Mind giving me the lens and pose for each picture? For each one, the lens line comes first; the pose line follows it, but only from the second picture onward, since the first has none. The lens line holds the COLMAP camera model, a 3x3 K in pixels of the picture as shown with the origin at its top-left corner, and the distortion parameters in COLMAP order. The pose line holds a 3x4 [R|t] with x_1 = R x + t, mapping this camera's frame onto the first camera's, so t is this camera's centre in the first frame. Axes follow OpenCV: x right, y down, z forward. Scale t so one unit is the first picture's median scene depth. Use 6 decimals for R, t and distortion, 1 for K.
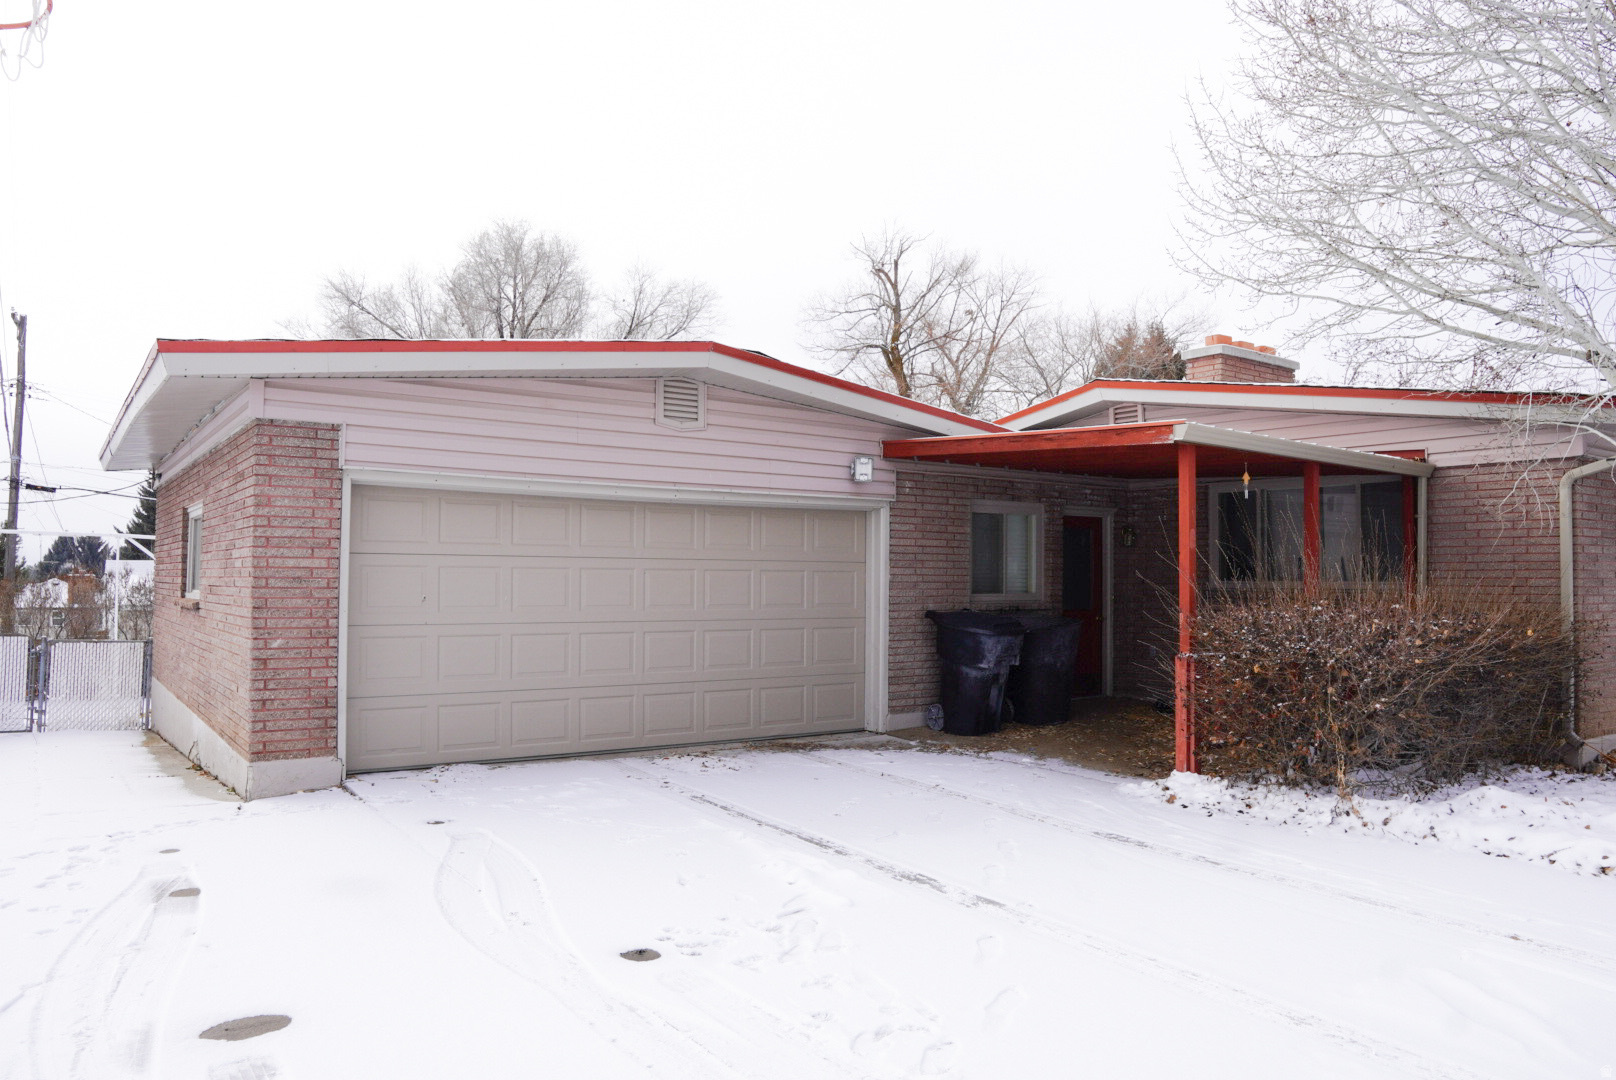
lens RADIAL K [[1119.7, 0, 808.0], [0, 1119.7, 540.0], [0, 0, 1]] dist [-0.104093, 0.059689]
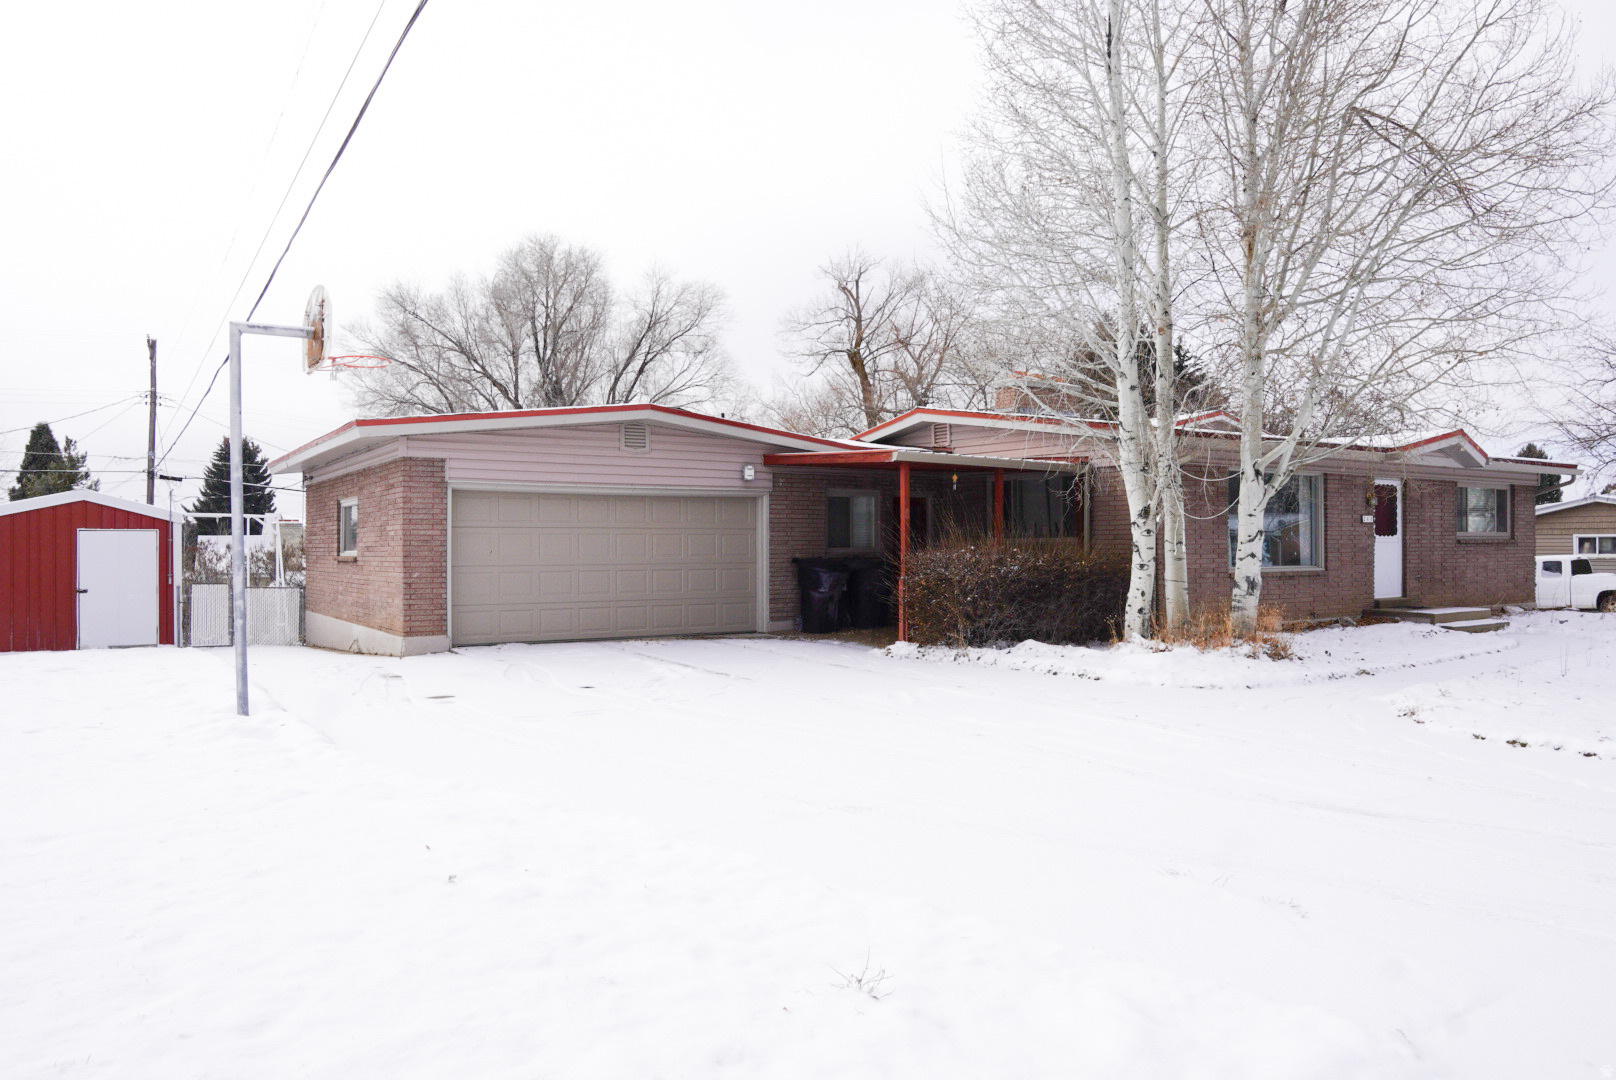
lens RADIAL K [[1119.7, 0, 808.0], [0, 1119.7, 540.0], [0, 0, 1]] dist [-0.104093, 0.059689]
pose [[0.999319, -0.010812, -0.035293, 0.185250], [0.011812, 0.999531, 0.028254, -0.008909], [0.034971, -0.028651, 0.998978, -0.626784]]
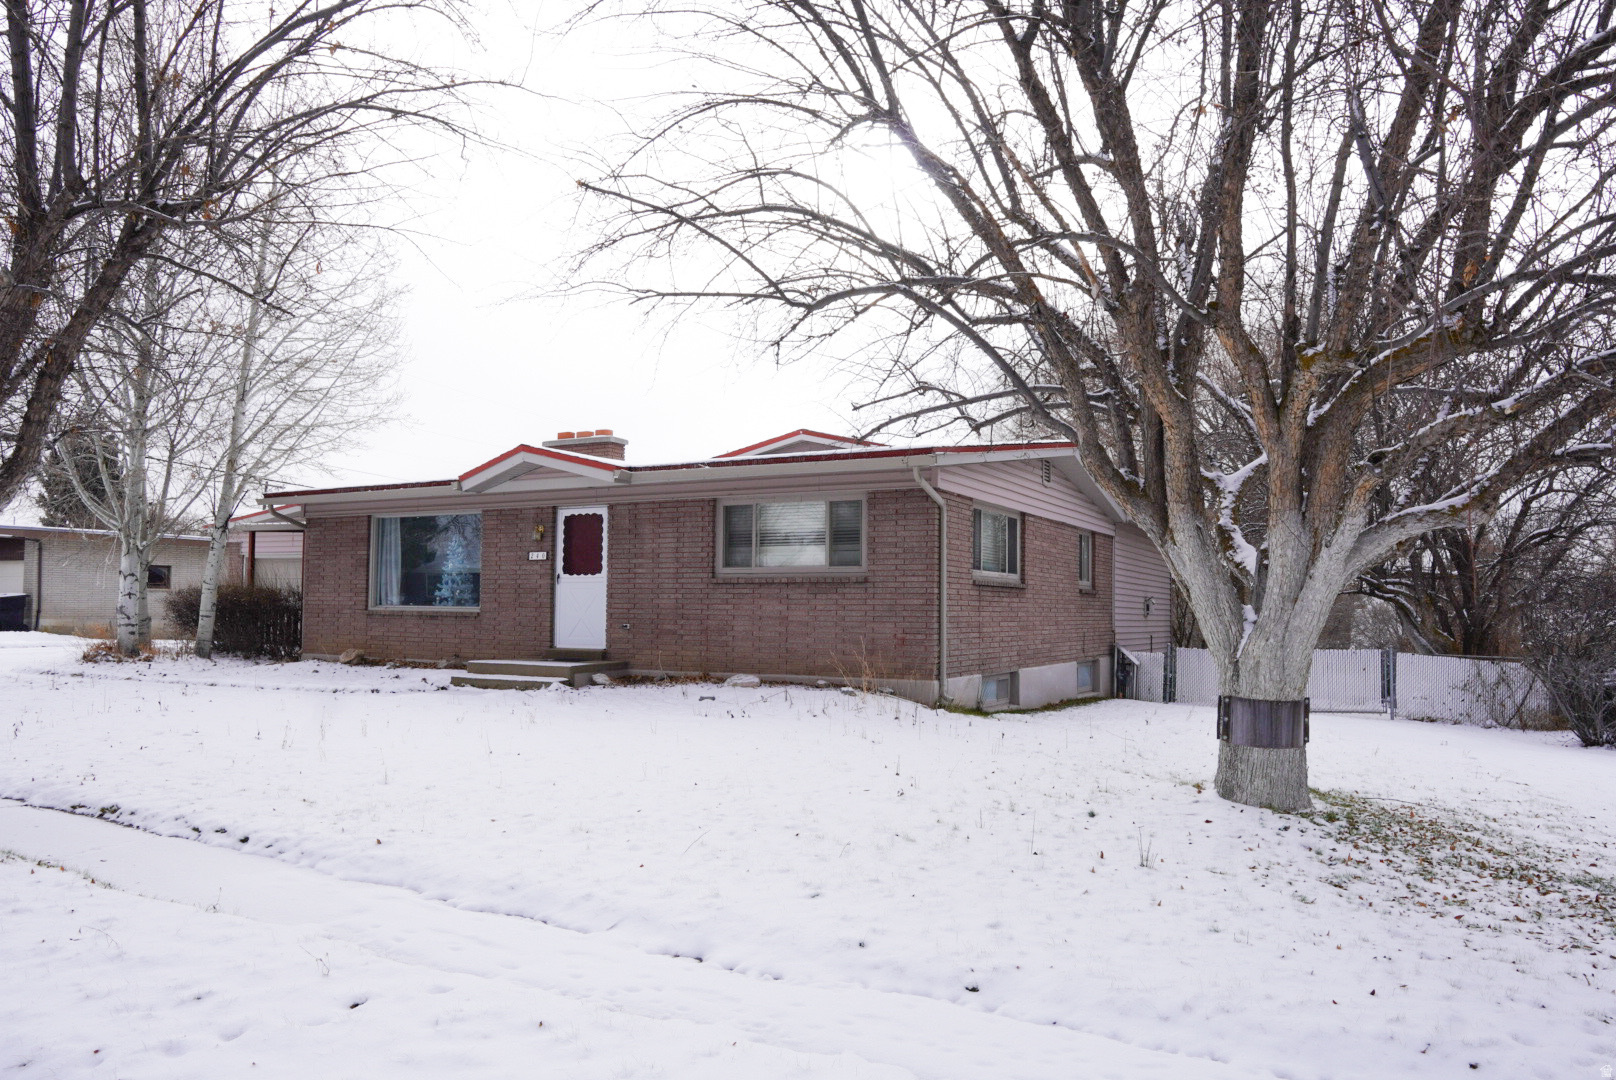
lens RADIAL K [[1119.7, 0, 808.0], [0, 1119.7, 540.0], [0, 0, 1]] dist [-0.104093, 0.059689]
pose [[0.445772, -0.057828, -0.893277, 2.551750], [0.020114, 0.998306, -0.054590, 0.086988], [0.894921, 0.006368, 0.446180, 0.779226]]
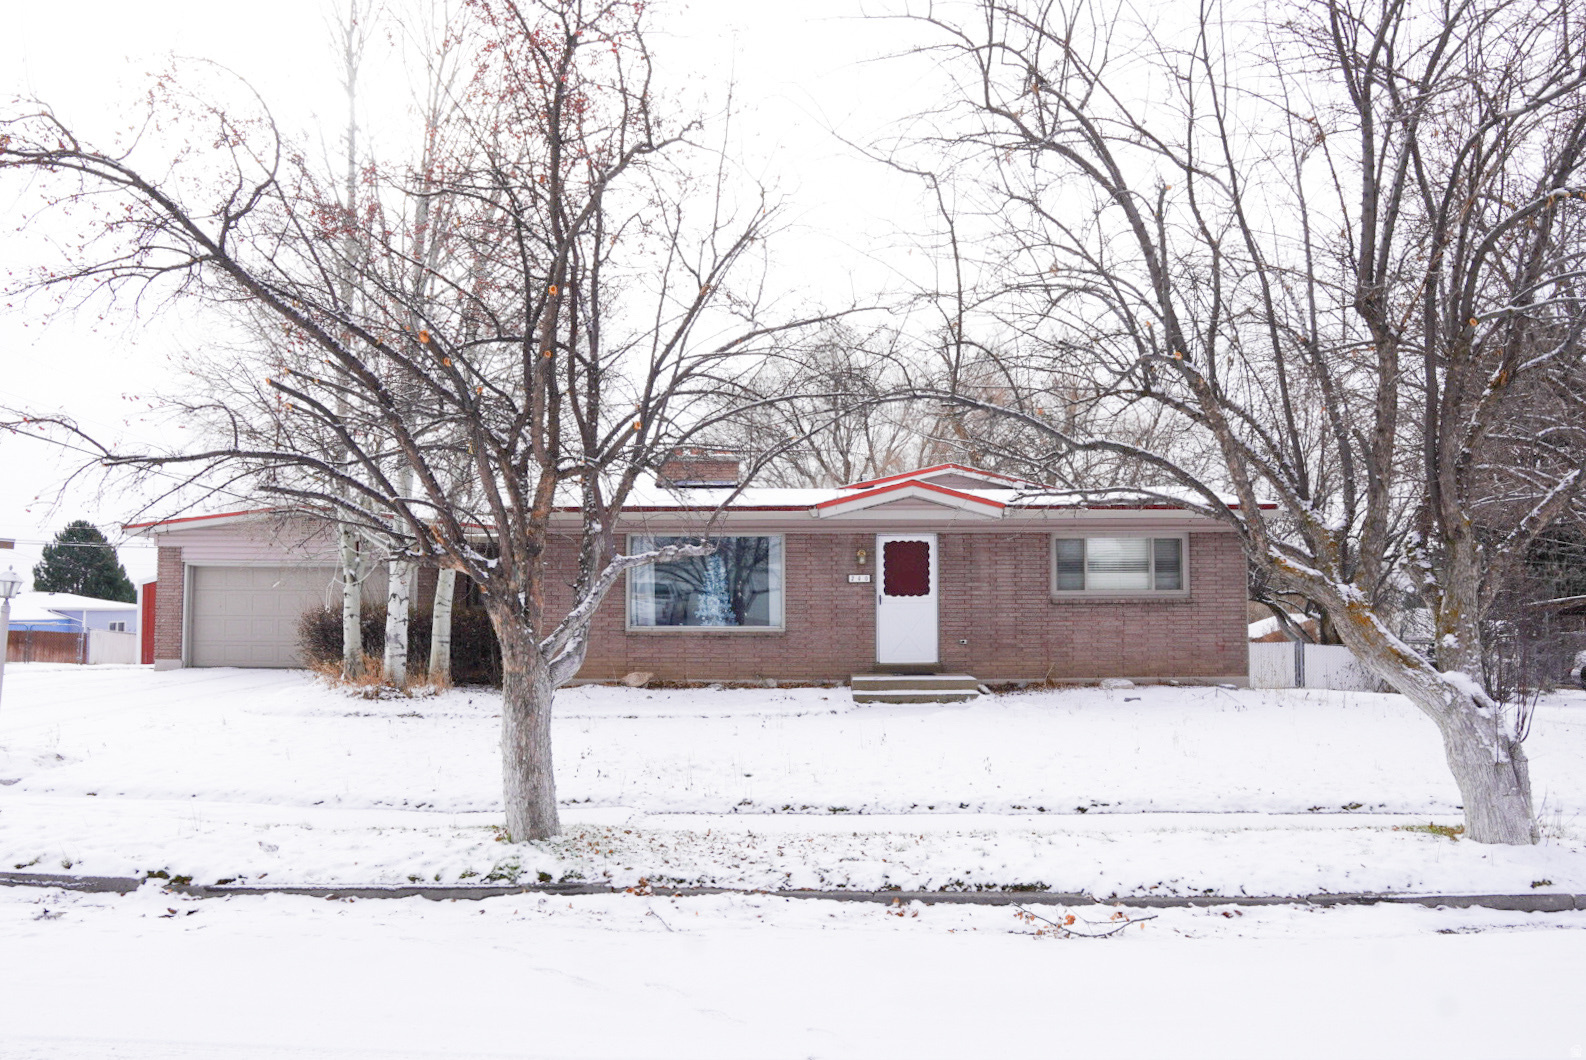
lens RADIAL K [[1098.9, 0, 793.0], [0, 1098.9, 530.0], [0, 0, 1]] dist [-0.104093, 0.059689]
pose [[0.801327, -0.048198, -0.596282, 1.908746], [0.024703, 0.998565, -0.047517, 0.020429], [0.597717, 0.023346, 0.801367, -0.240407]]
